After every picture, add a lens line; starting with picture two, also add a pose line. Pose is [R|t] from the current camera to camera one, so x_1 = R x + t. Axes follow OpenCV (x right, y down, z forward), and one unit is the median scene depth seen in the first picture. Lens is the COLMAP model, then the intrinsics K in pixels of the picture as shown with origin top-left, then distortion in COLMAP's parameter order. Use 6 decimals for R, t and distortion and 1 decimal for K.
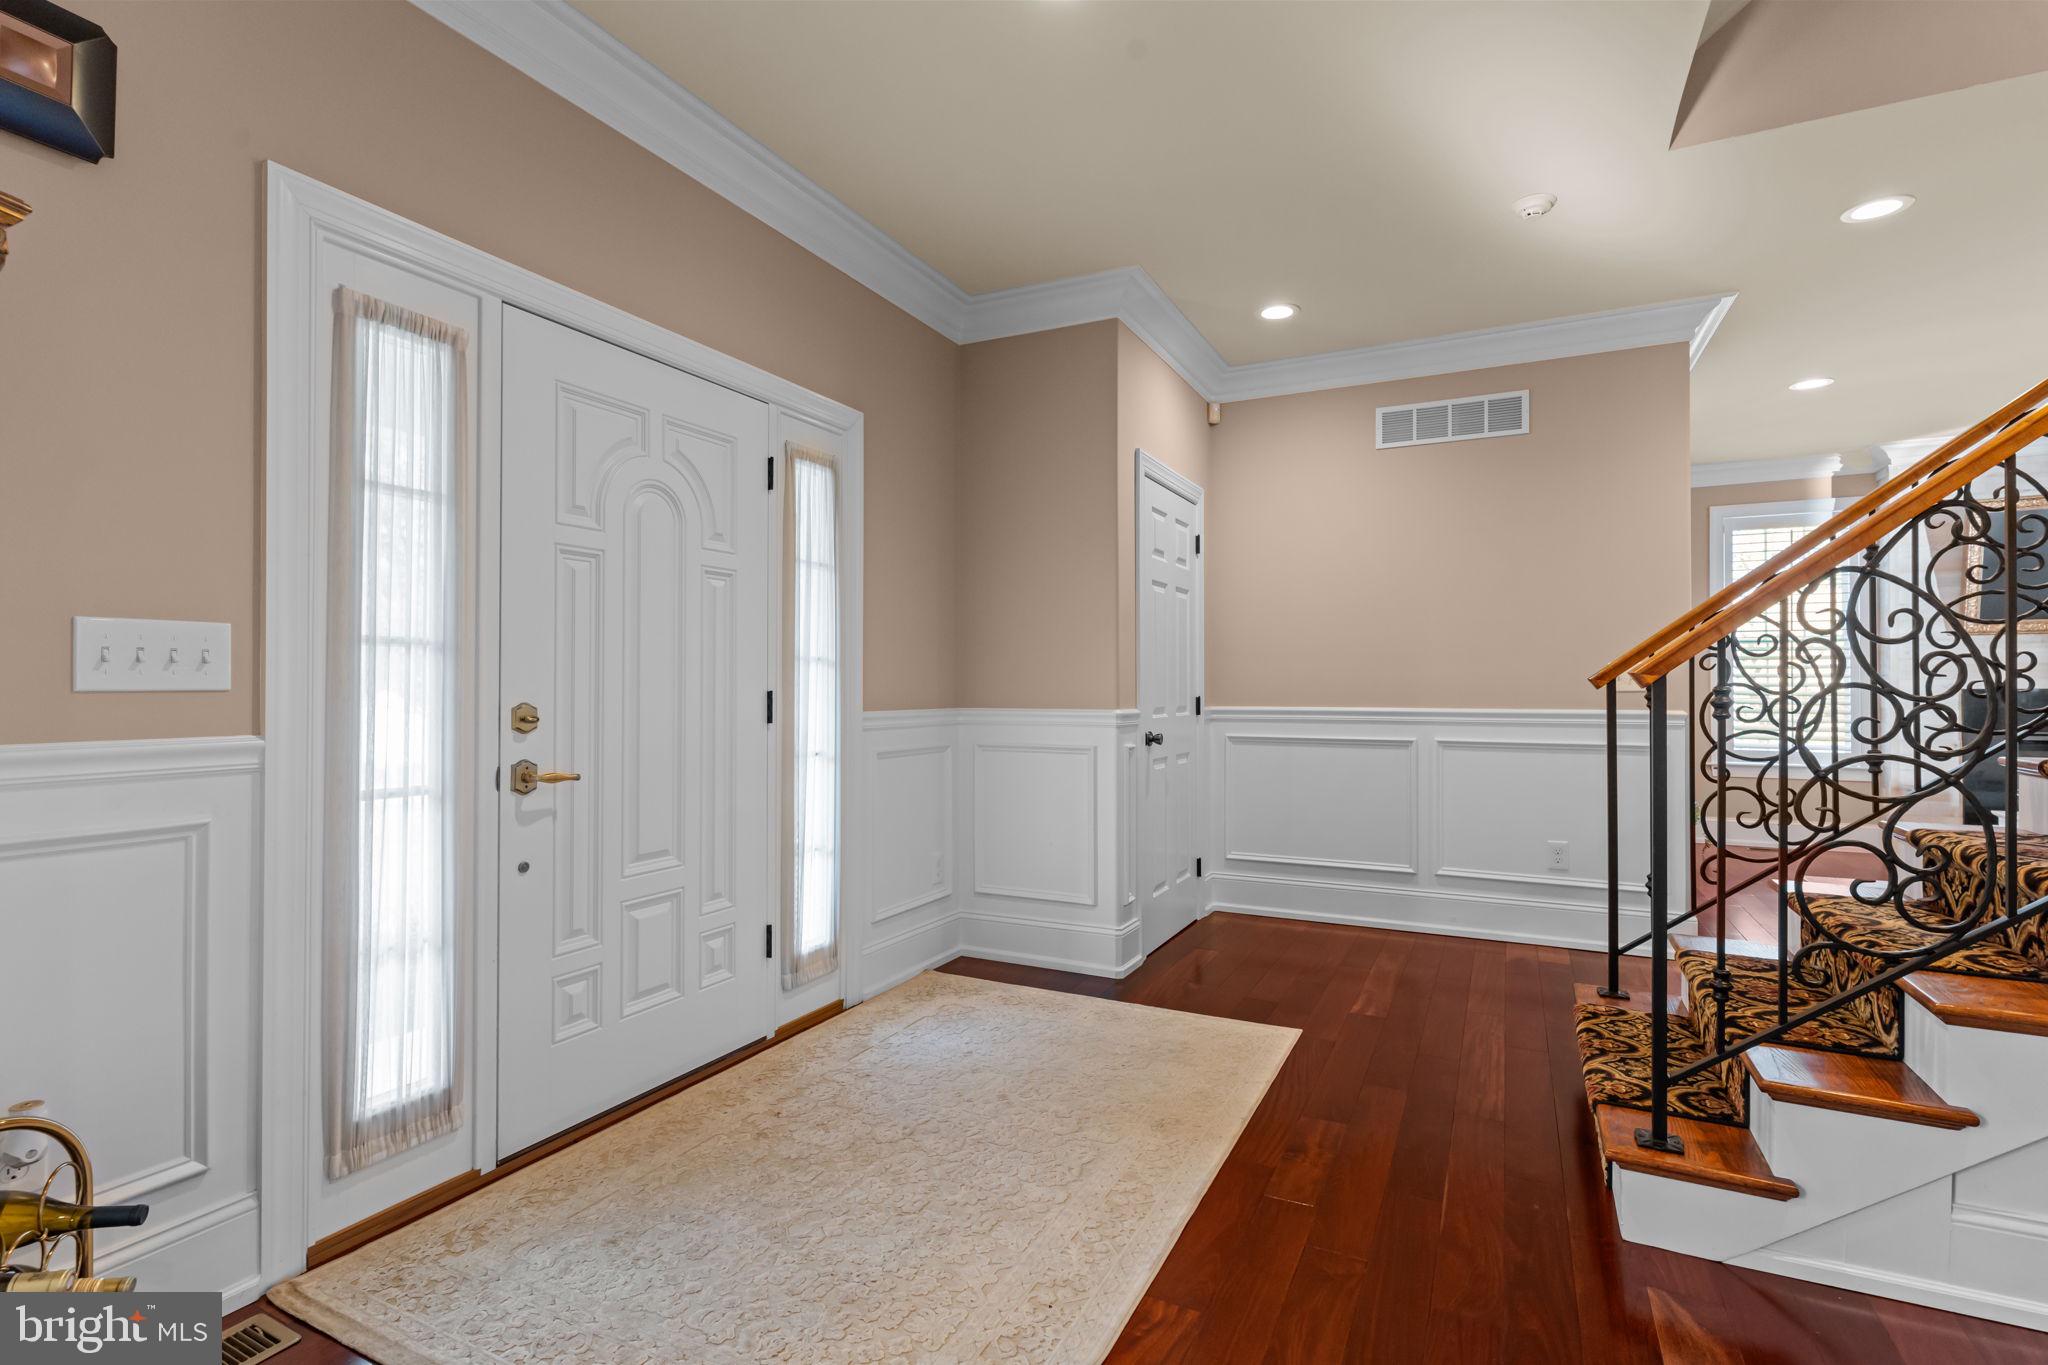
lens RADIAL K [[977.7, 0, 1020.3], [0, 977.7, 679.0], [0, 0, 1]] dist [-0.003036, 0.000873]
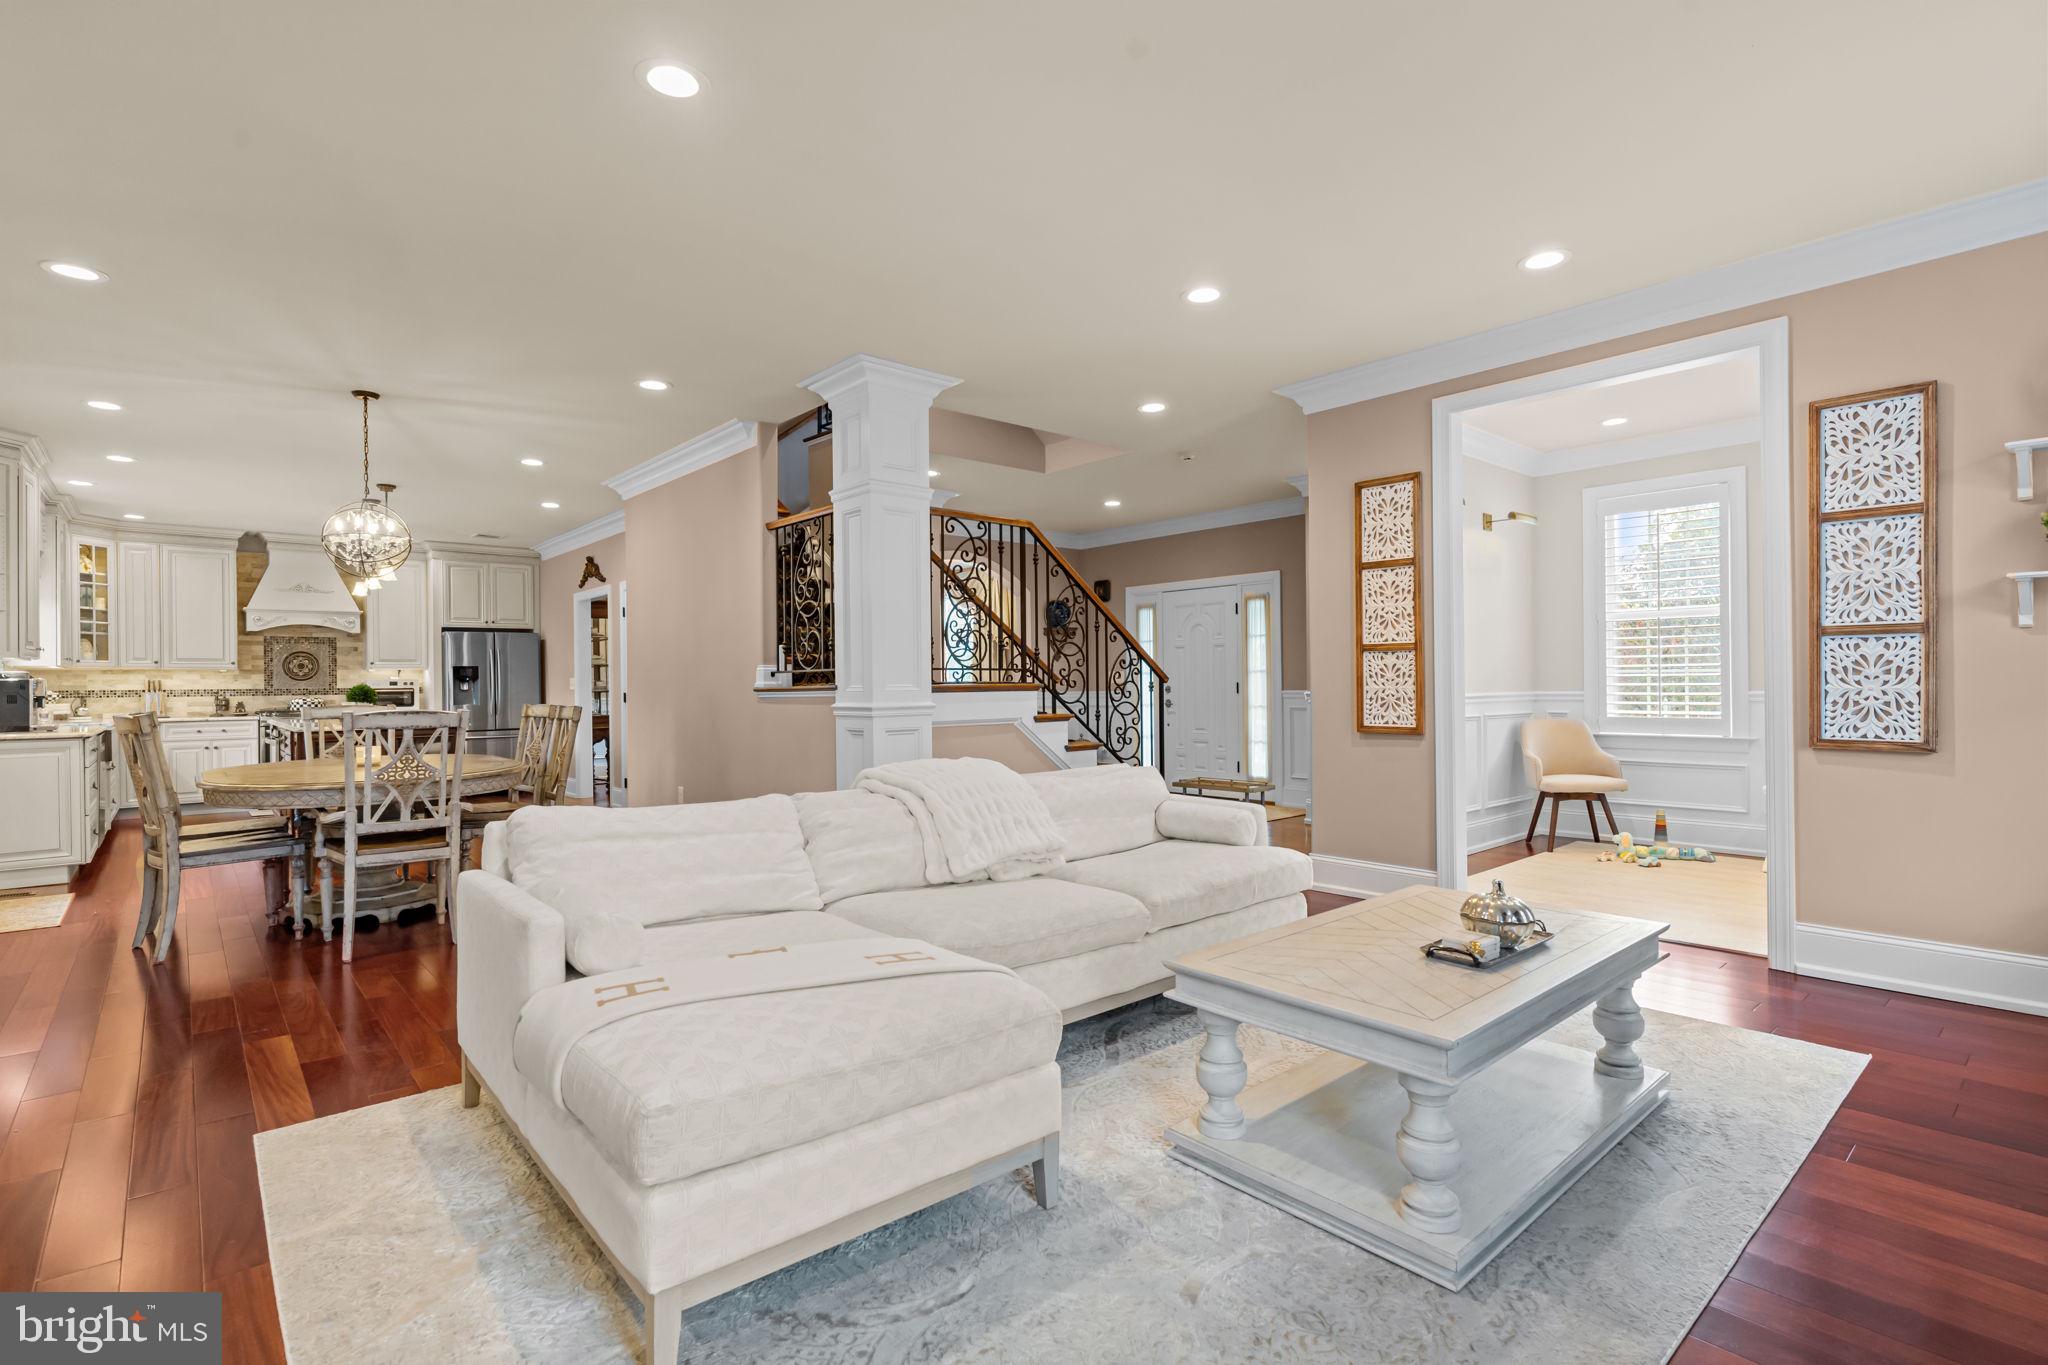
lens RADIAL K [[963.4, 0, 1024.0], [0, 963.4, 682.5], [0, 0, 1]] dist [0.001080, 0.000181]
pose [[-0.372115, 0.004920, -0.928174, 3.367505], [0.019983, 0.999797, -0.002712, 0.009154], [0.927972, -0.019557, -0.372137, 1.848360]]
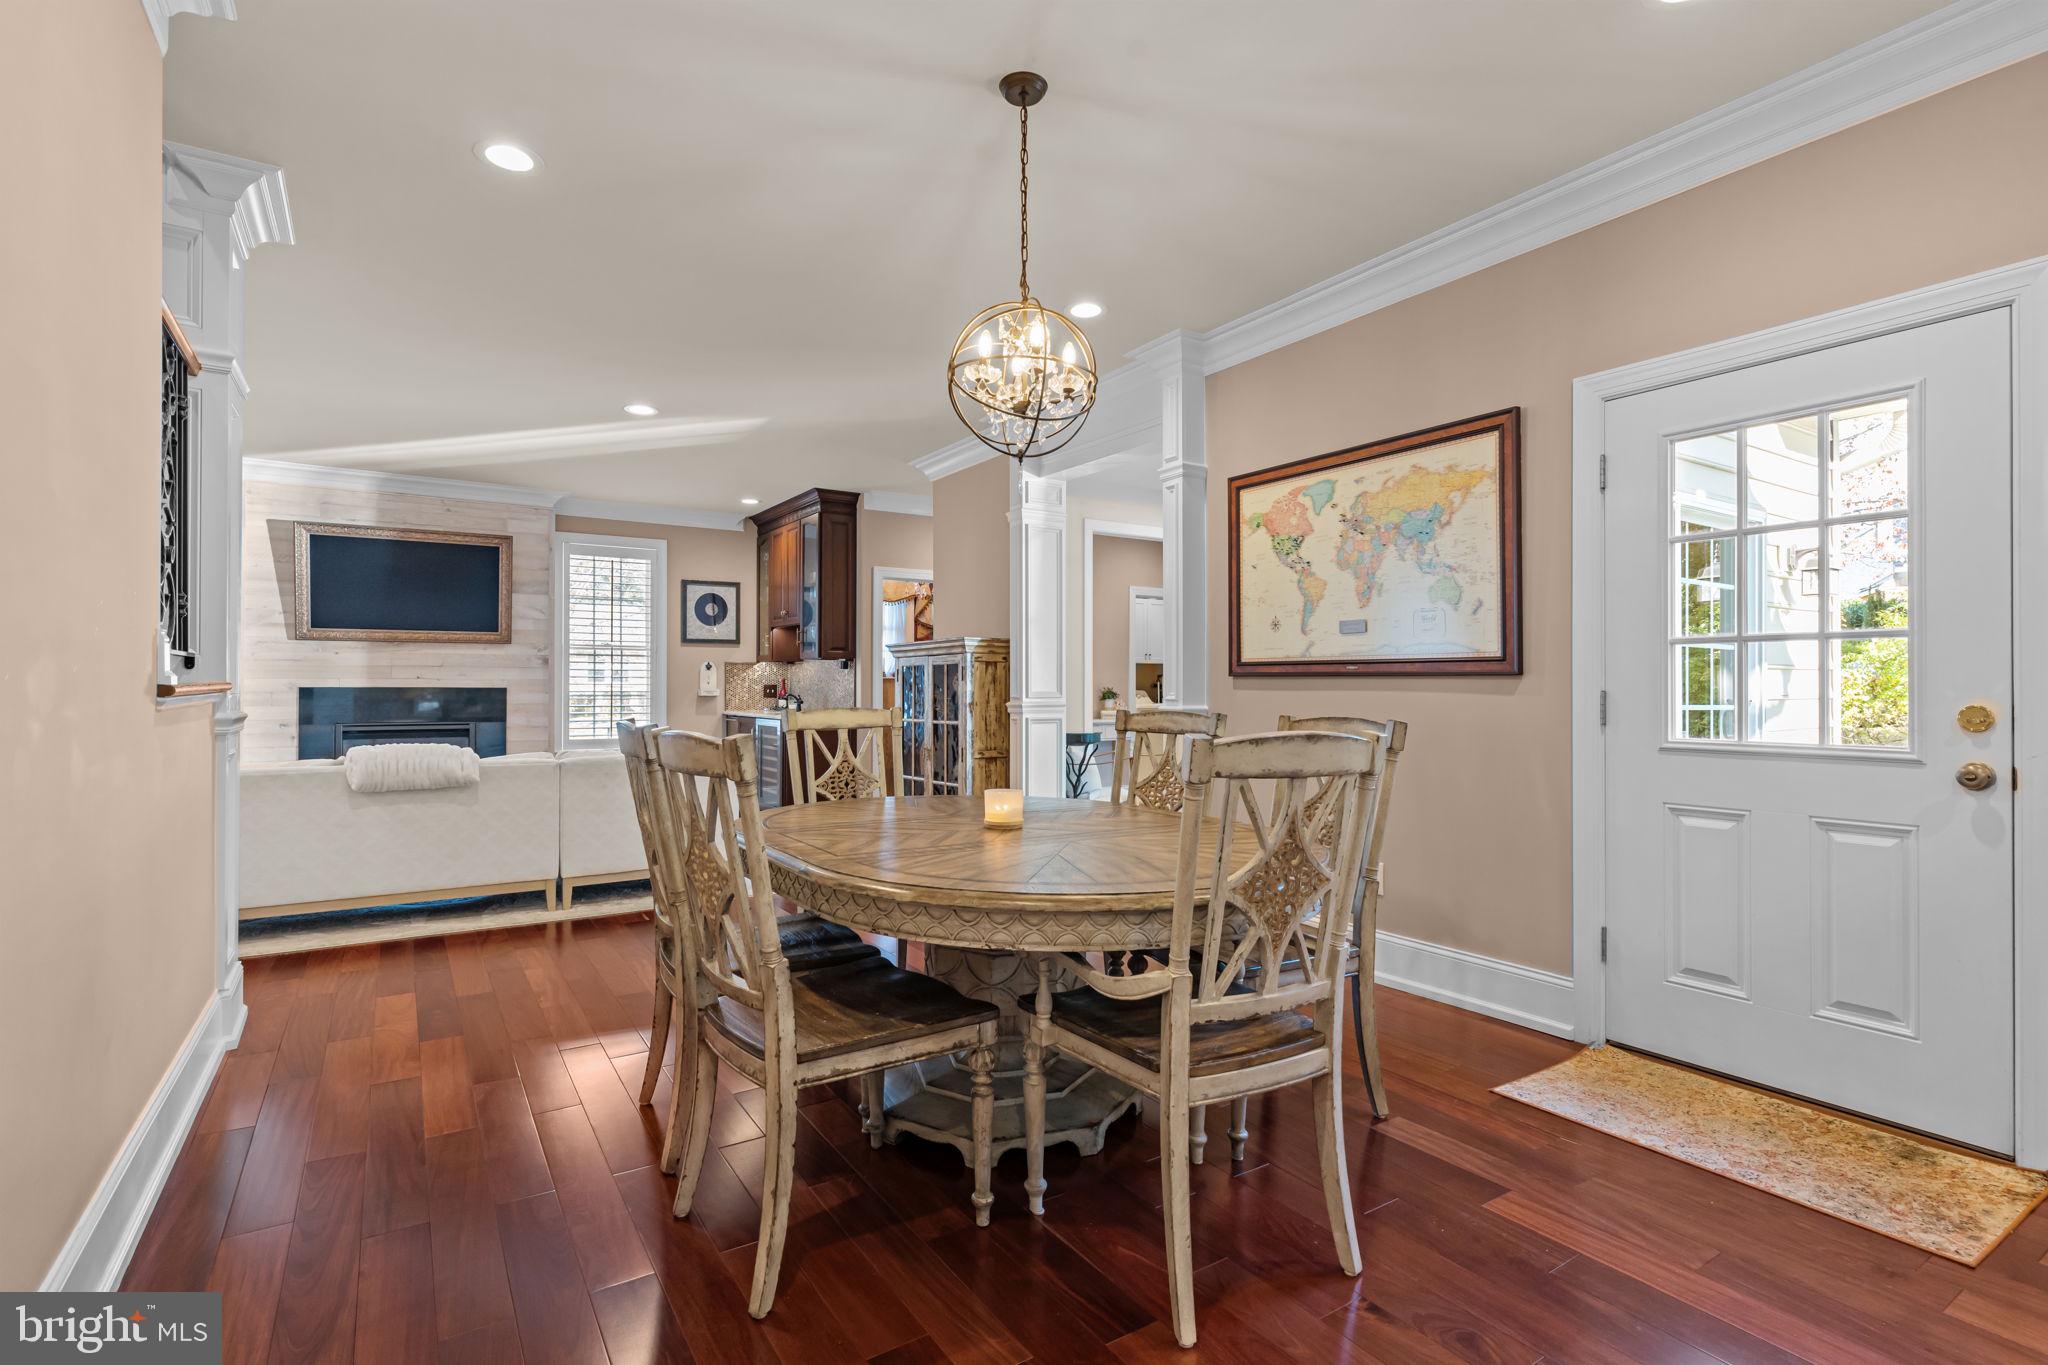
lens RADIAL K [[966.4, 0, 1023.4], [0, 966.4, 678.4], [0, 0, 1]] dist [-0.000425, 0.000940]
pose [[0.500710, 0.011994, 0.865532, 1.062427], [-0.010852, 0.999912, -0.007579, -0.006372], [-0.865547, -0.005598, 0.500796, -0.767429]]
